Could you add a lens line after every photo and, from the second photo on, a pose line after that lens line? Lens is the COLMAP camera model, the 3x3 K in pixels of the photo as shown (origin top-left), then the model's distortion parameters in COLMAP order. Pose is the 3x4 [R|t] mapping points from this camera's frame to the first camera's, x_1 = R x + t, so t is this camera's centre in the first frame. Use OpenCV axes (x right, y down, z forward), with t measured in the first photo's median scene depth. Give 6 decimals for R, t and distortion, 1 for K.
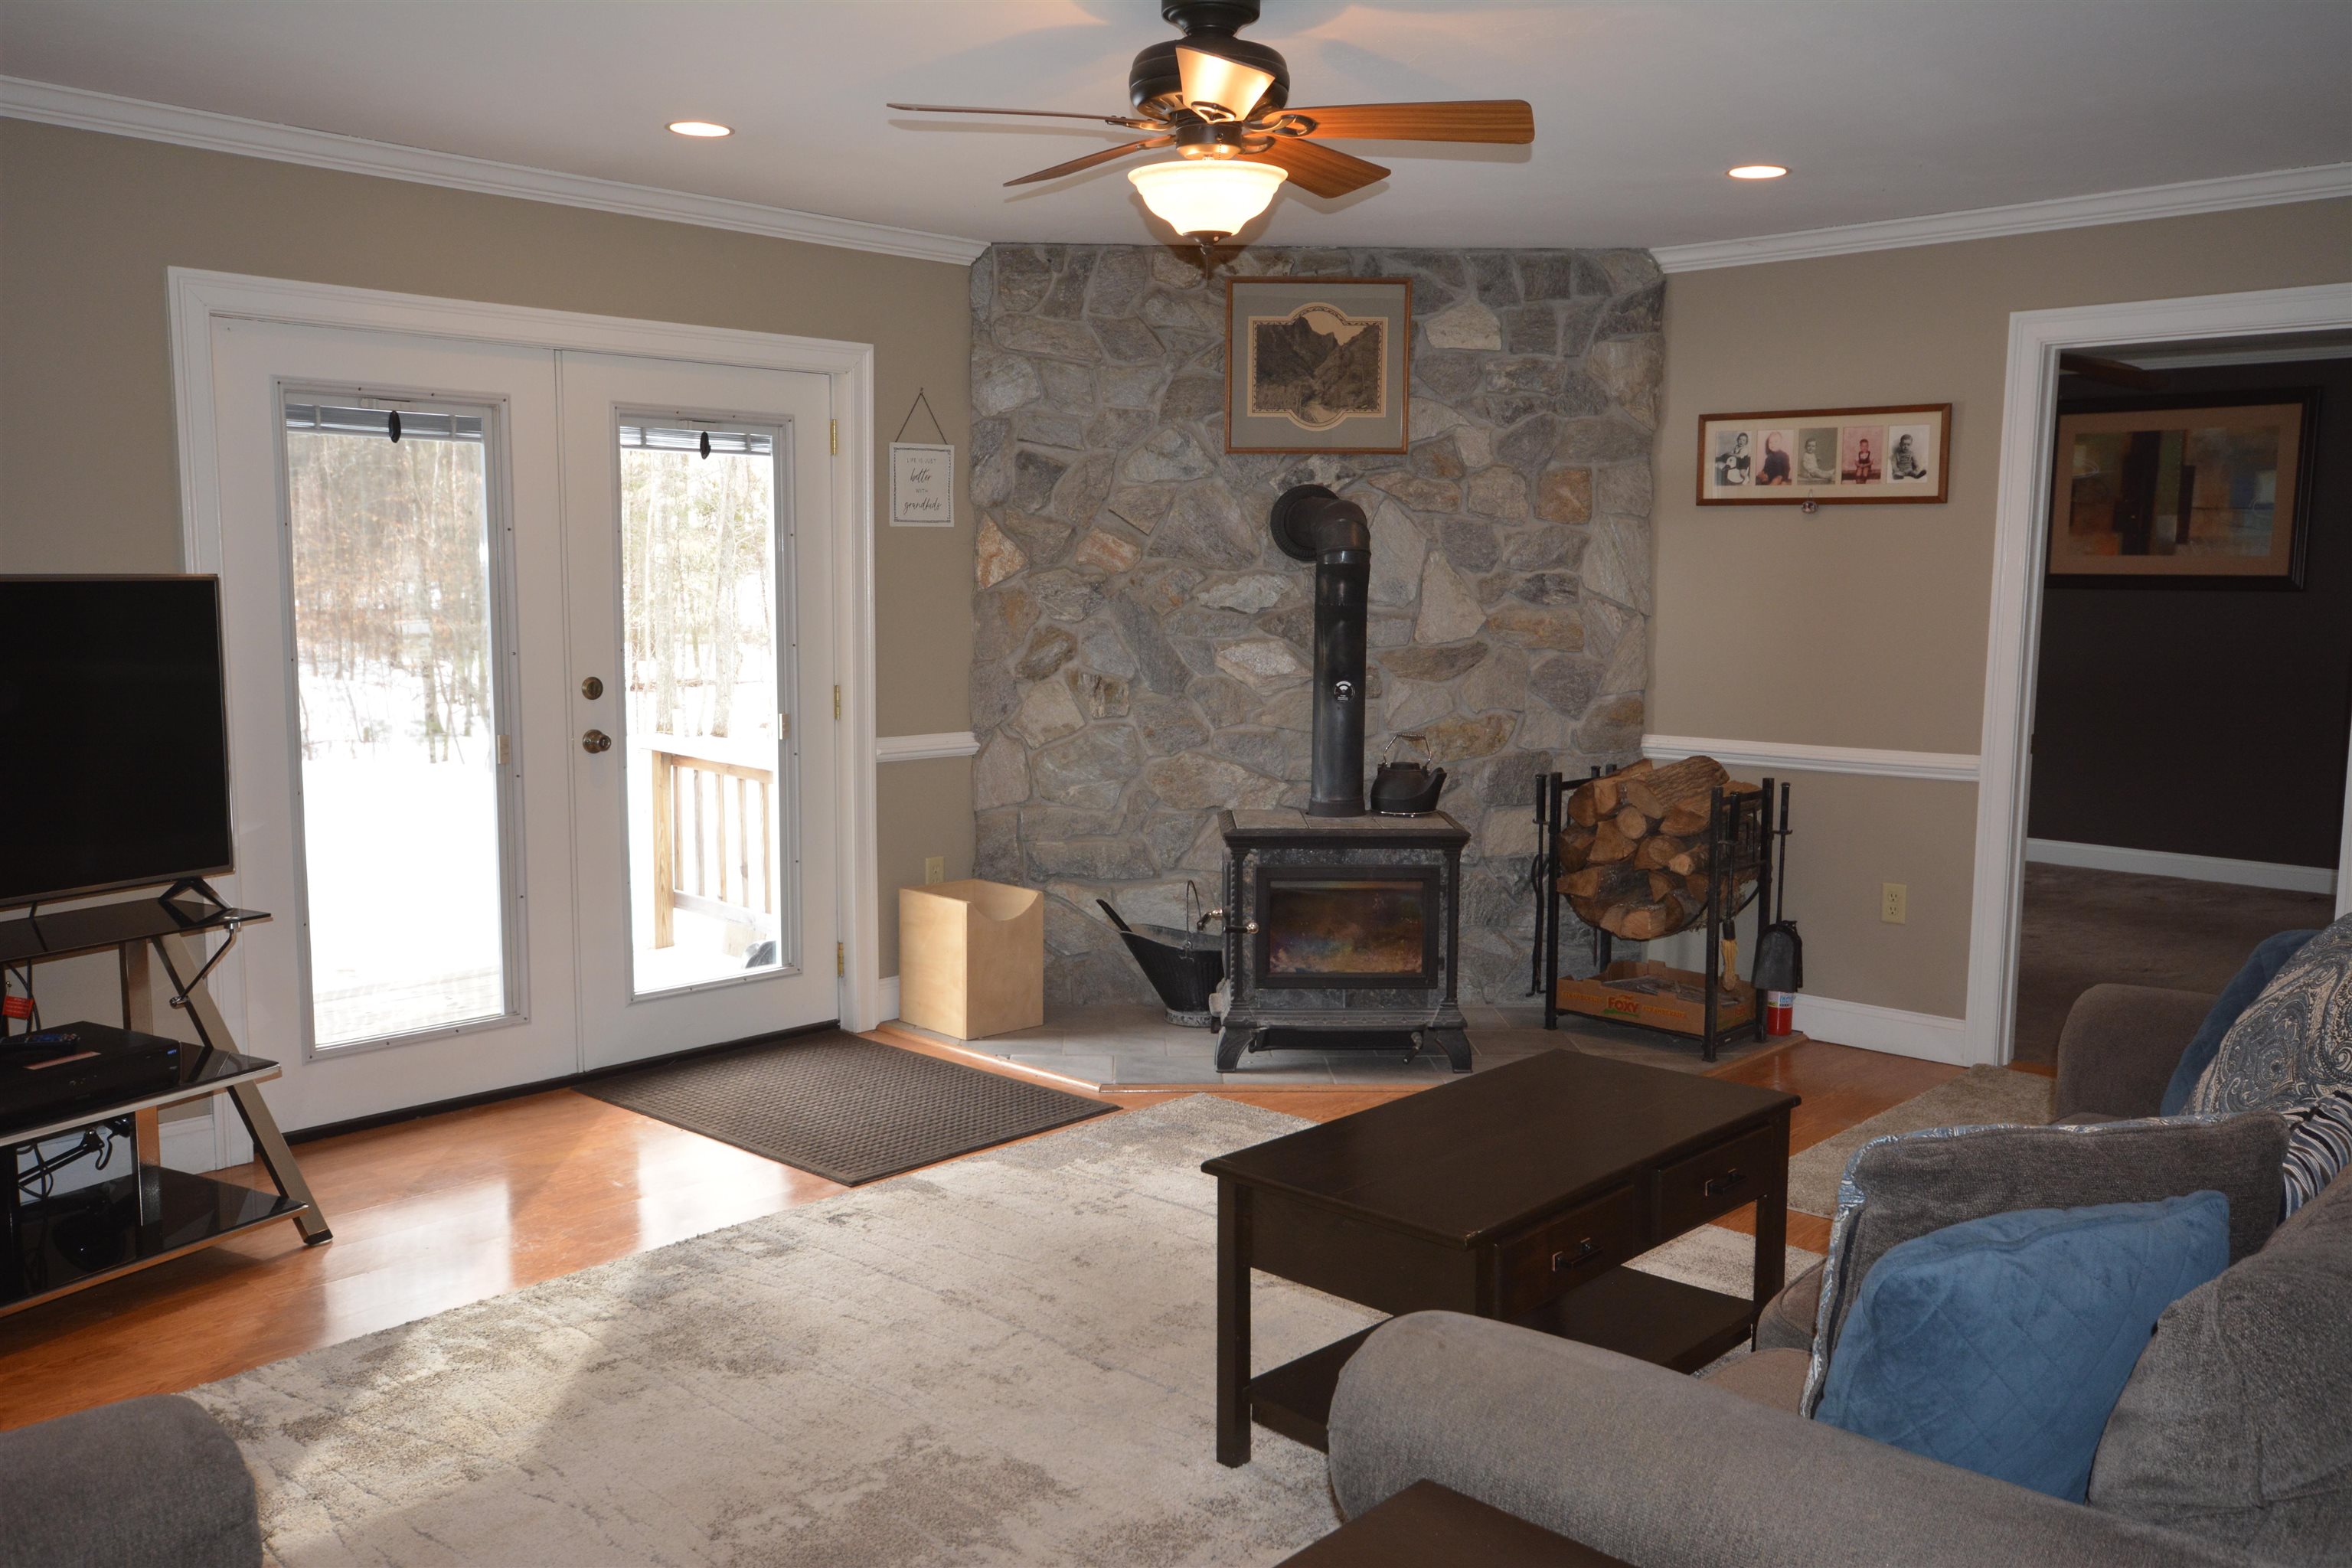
lens RADIAL K [[1949.5, 0, 1173.2], [0, 1949.5, 788.2], [0, 0, 1]] dist [0.048909, -0.010440]
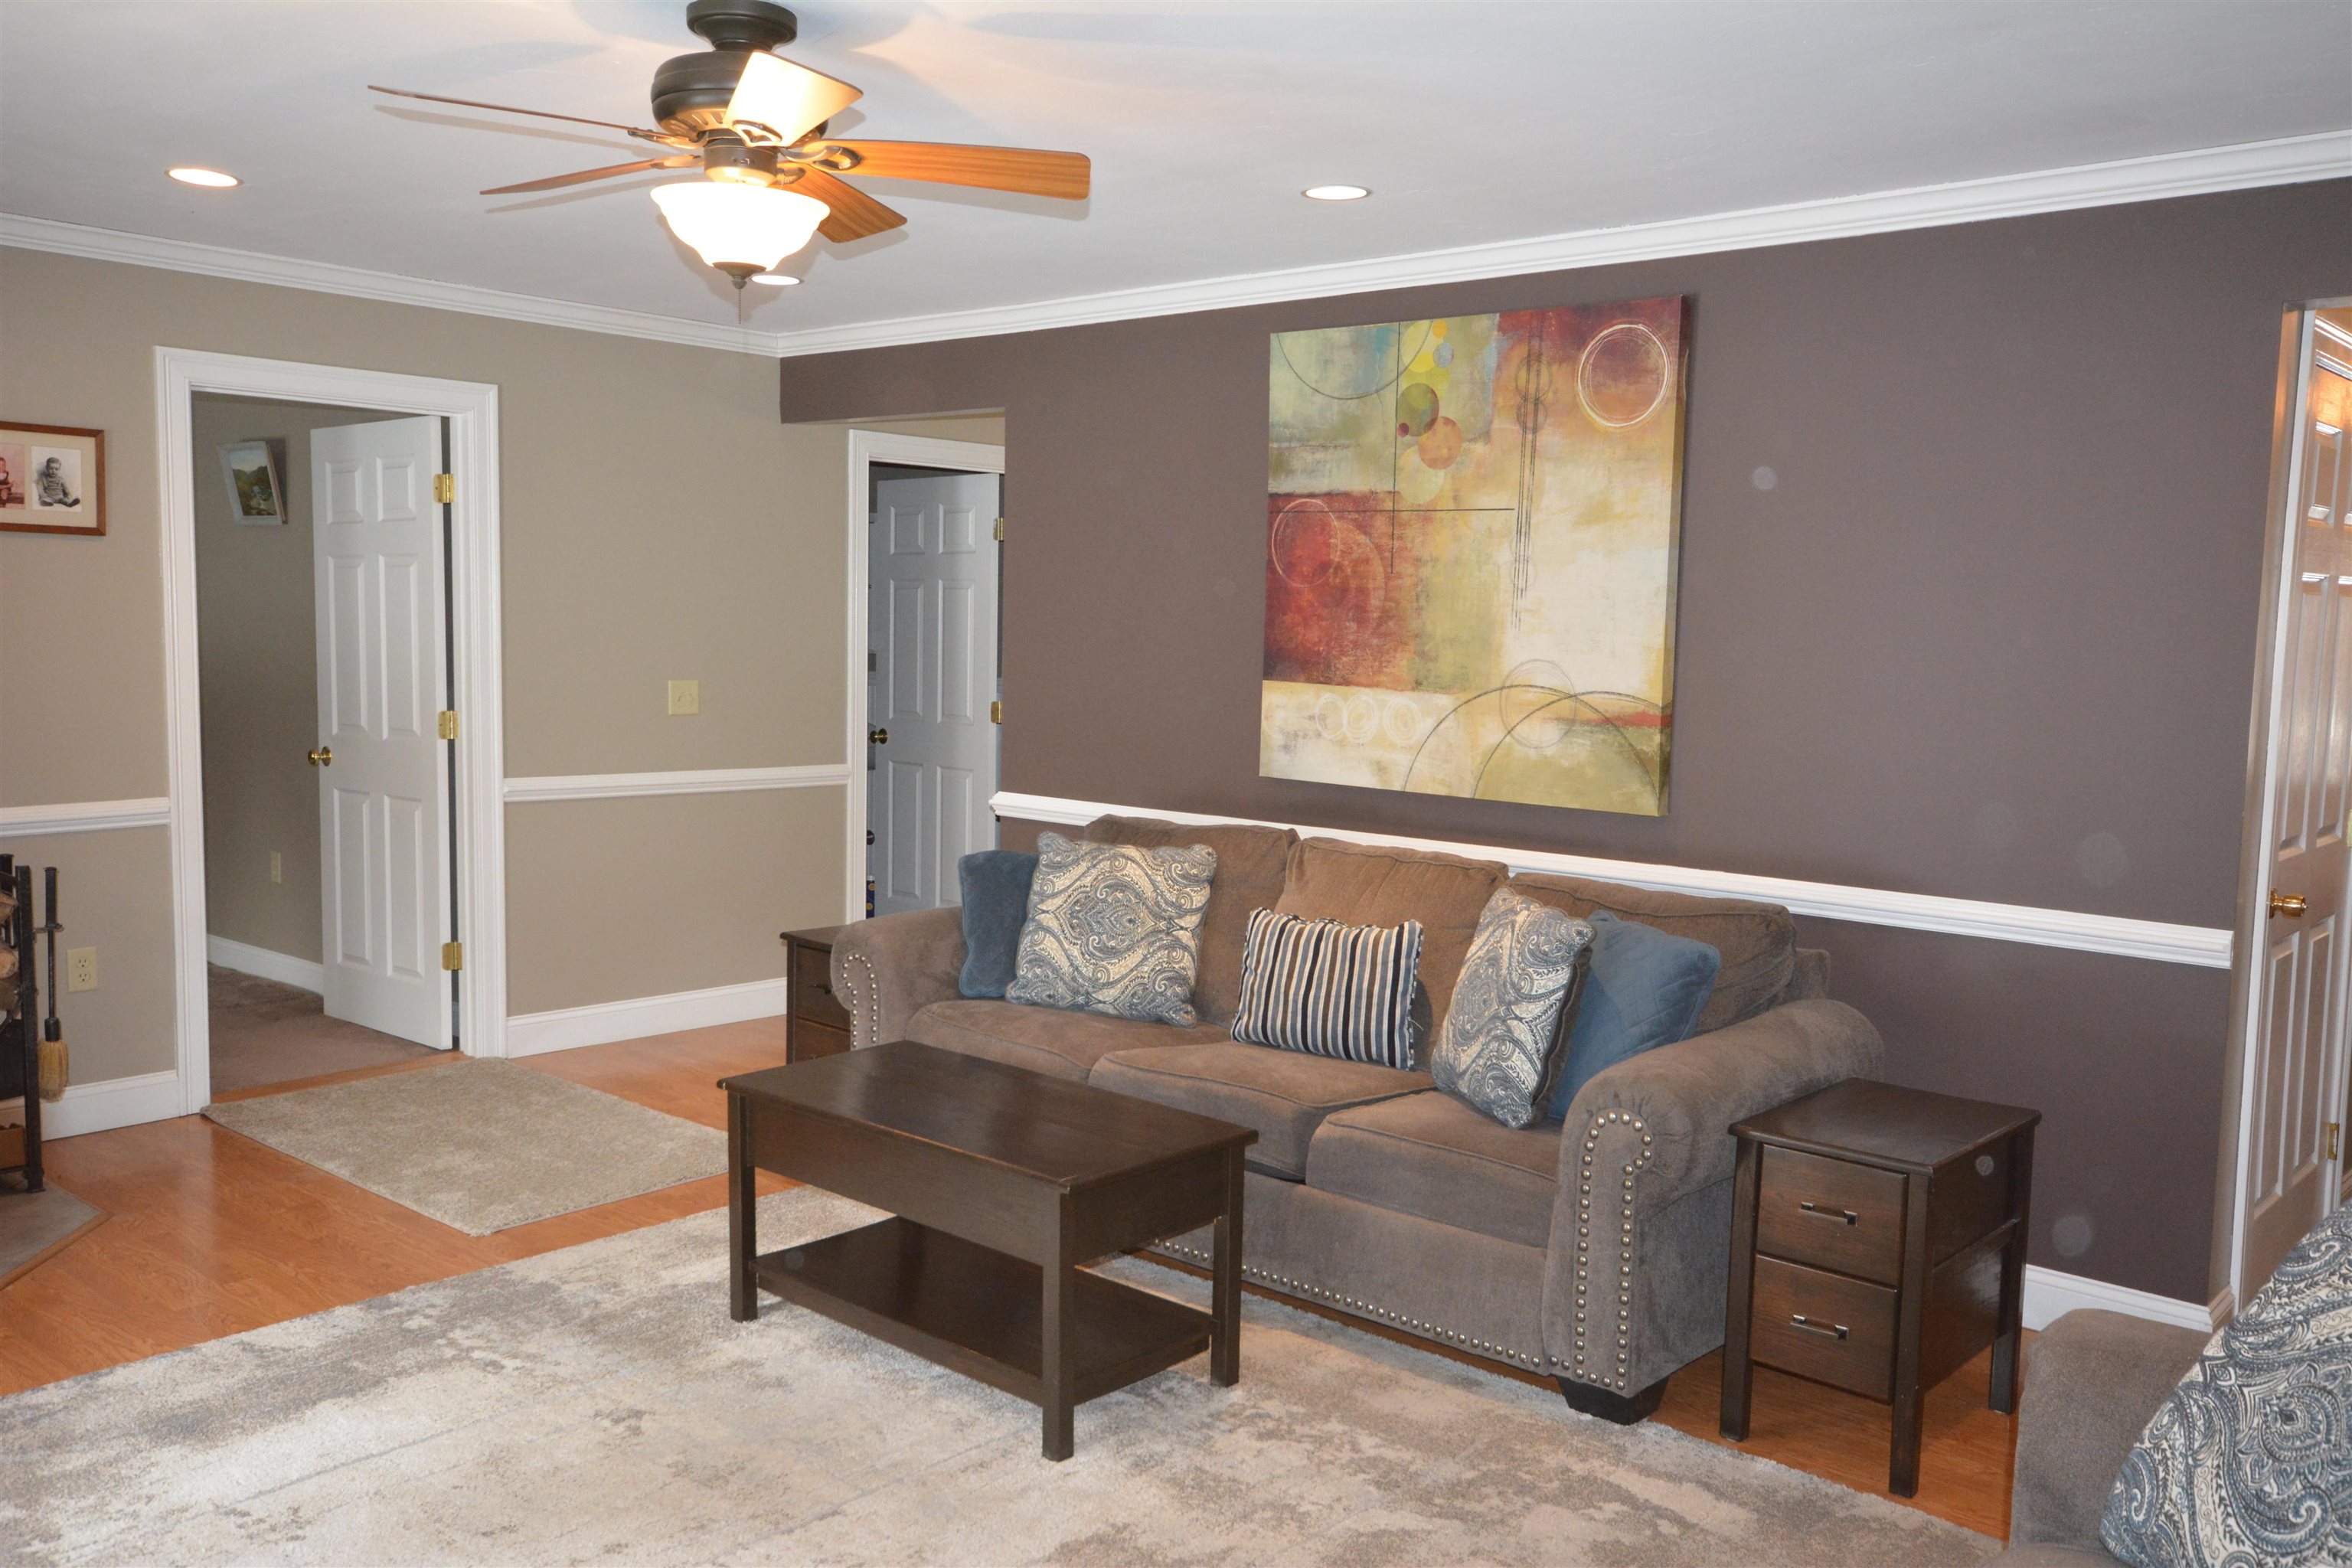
lens RADIAL K [[1949.5, 0, 1182.5], [0, 1949.5, 777.5], [0, 0, 1]] dist [0.048909, -0.010440]
pose [[-0.029554, -0.094457, 0.995090, -0.575751], [0.093224, 0.990925, 0.096830, -0.073725], [-0.995206, 0.095628, -0.020480, 0.515908]]
